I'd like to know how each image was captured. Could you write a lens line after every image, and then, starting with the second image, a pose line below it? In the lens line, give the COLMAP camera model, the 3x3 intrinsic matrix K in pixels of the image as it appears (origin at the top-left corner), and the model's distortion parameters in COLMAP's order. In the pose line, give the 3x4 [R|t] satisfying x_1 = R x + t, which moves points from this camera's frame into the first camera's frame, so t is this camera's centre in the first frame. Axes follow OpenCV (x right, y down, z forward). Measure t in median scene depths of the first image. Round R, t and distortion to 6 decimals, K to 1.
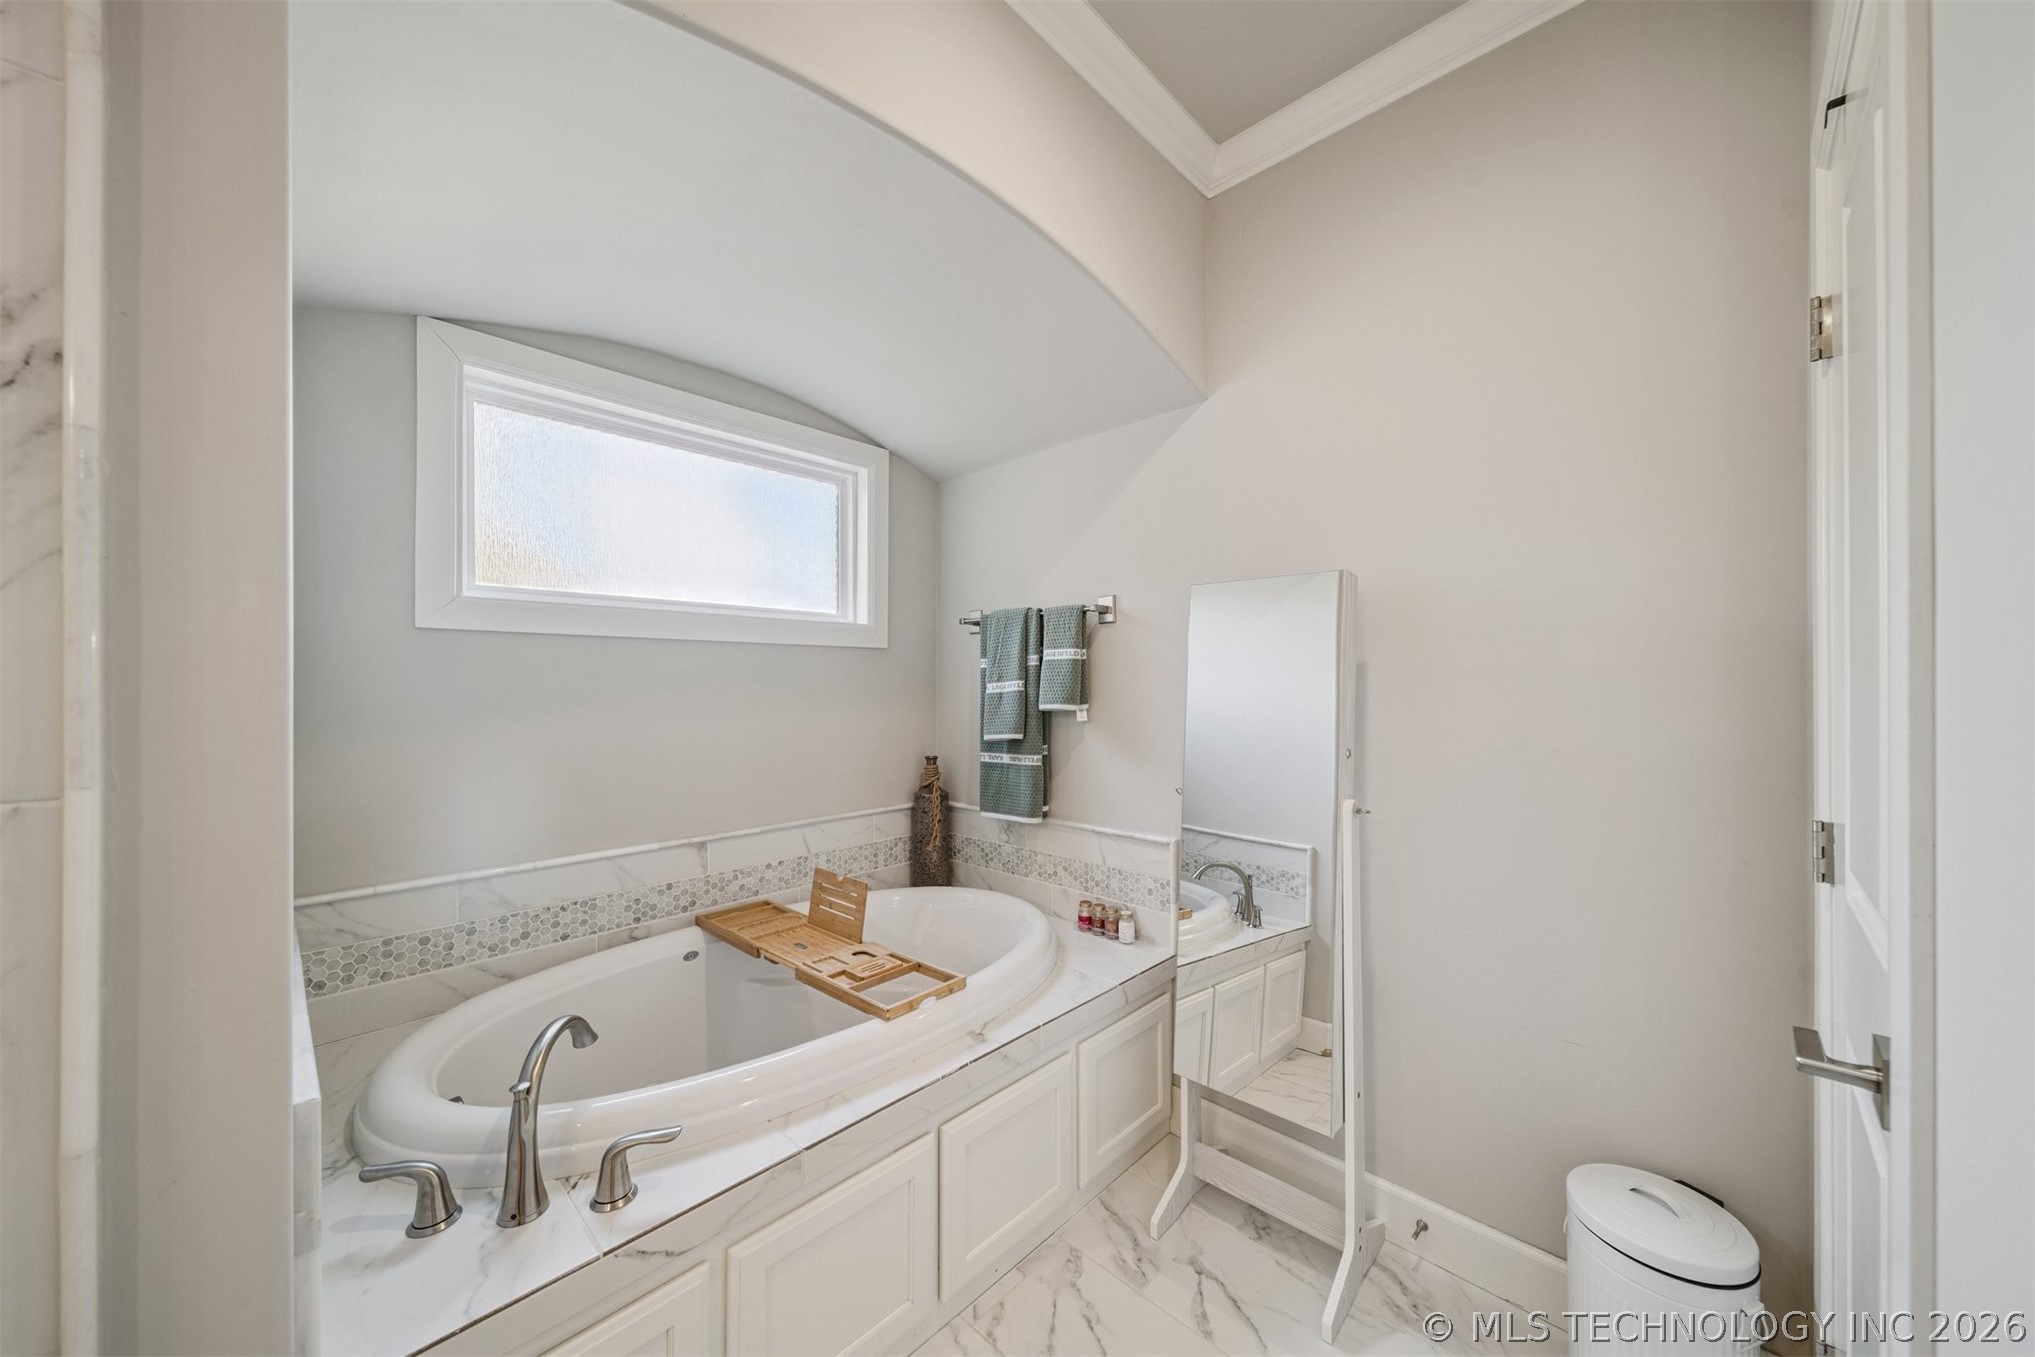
lens RADIAL K [[720.0, 0, 1016.2], [0, 720.0, 680.3], [0, 0, 1]] dist [0.014467, -0.002945]
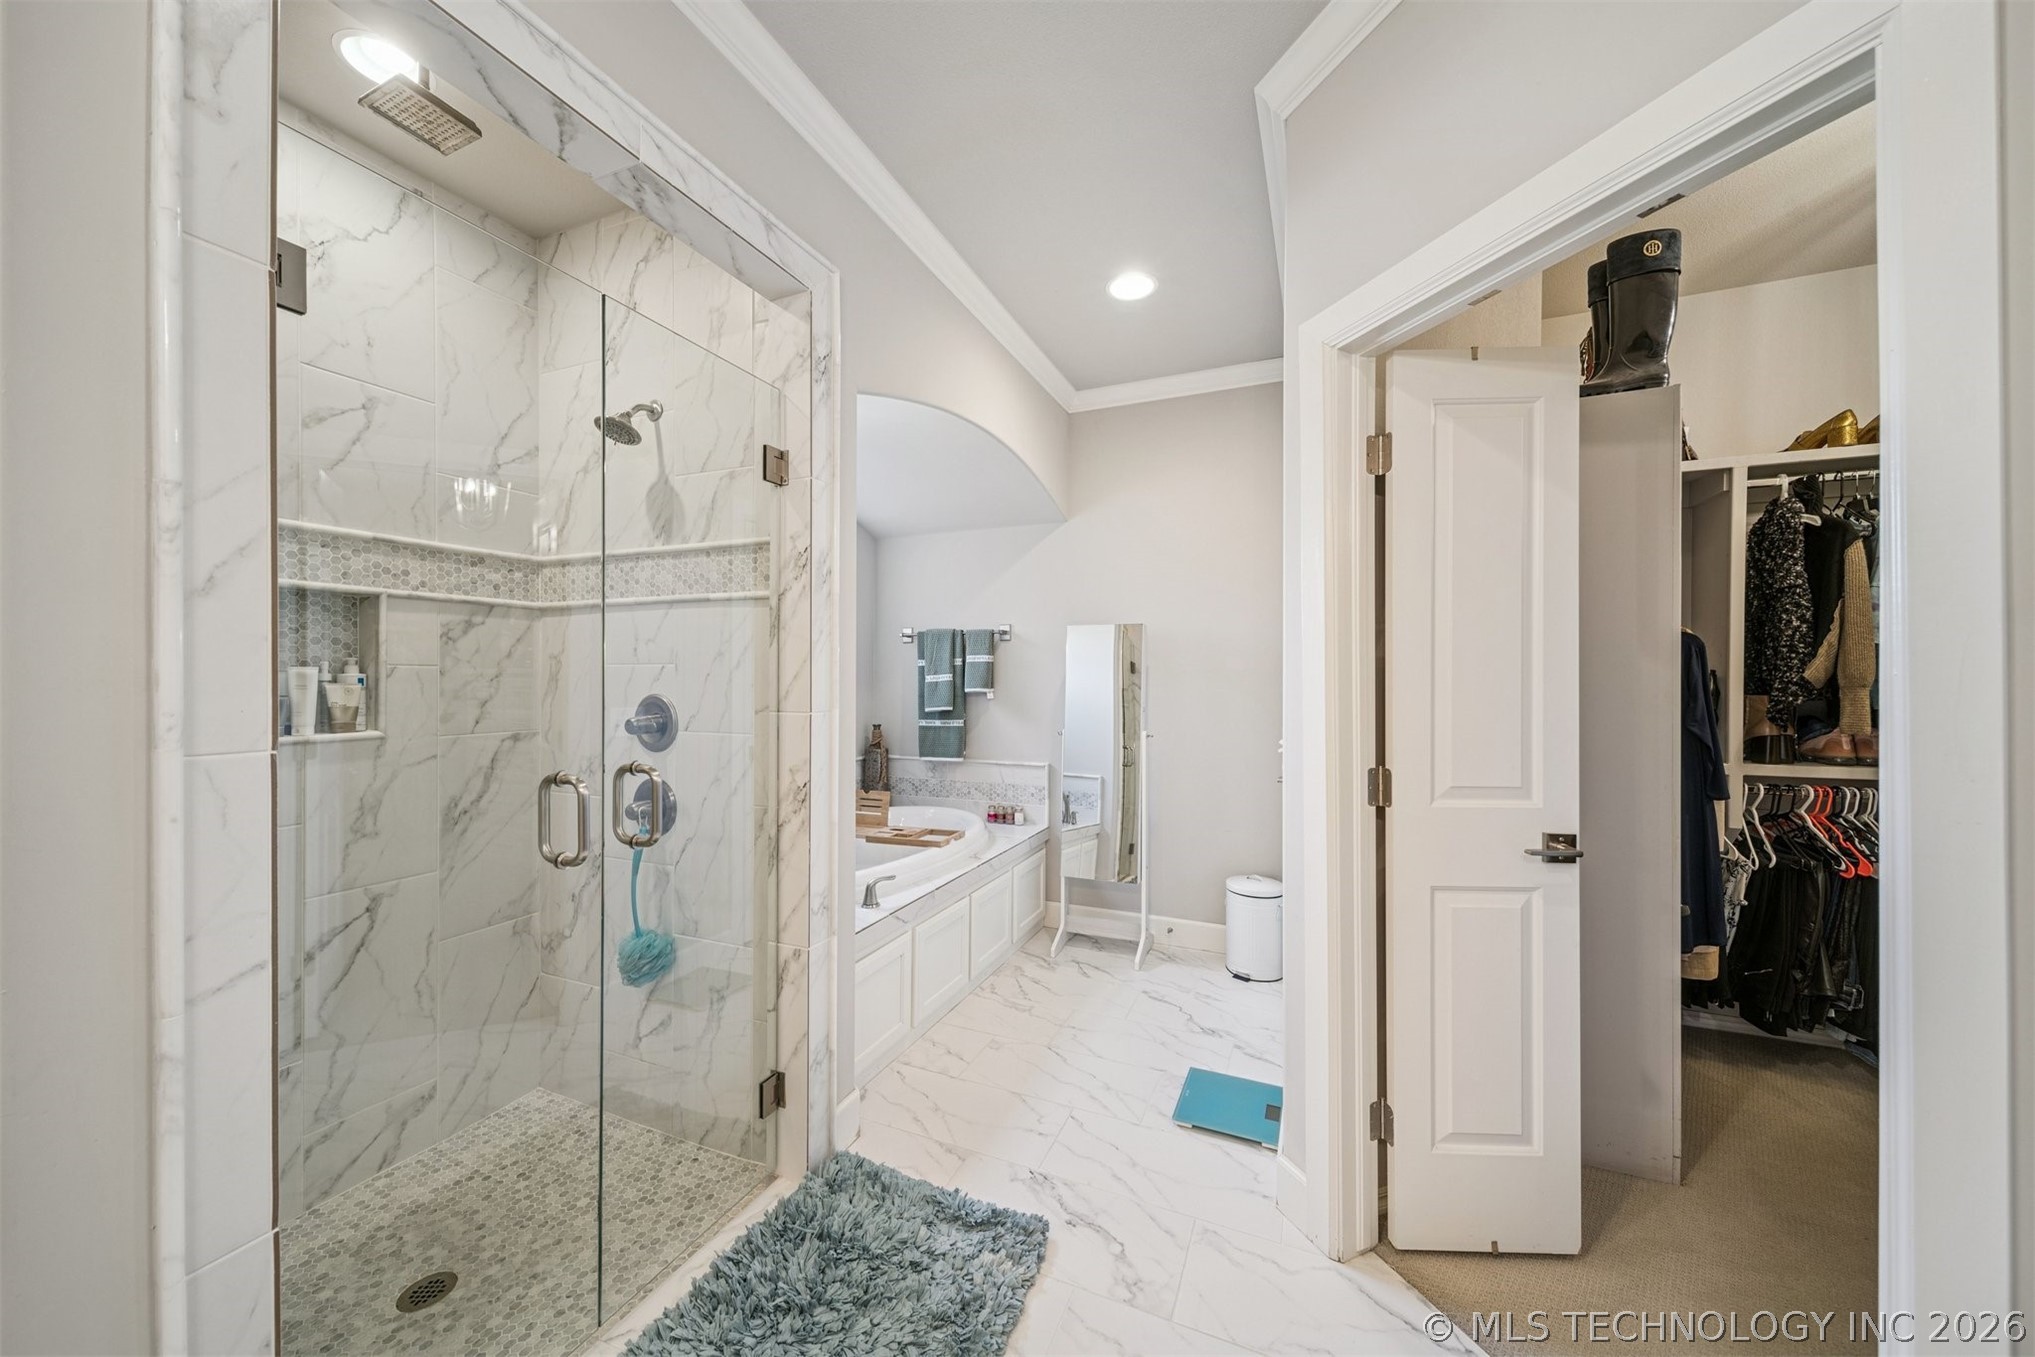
lens RADIAL K [[720.0, 0, 1016.2], [0, 720.0, 680.3], [0, 0, 1]] dist [0.014467, -0.002945]
pose [[0.936551, 0.003183, 0.350516, -0.427053], [-0.006033, 0.999957, 0.007037, 0.002024], [-0.350479, -0.008706, 0.936530, -0.572481]]
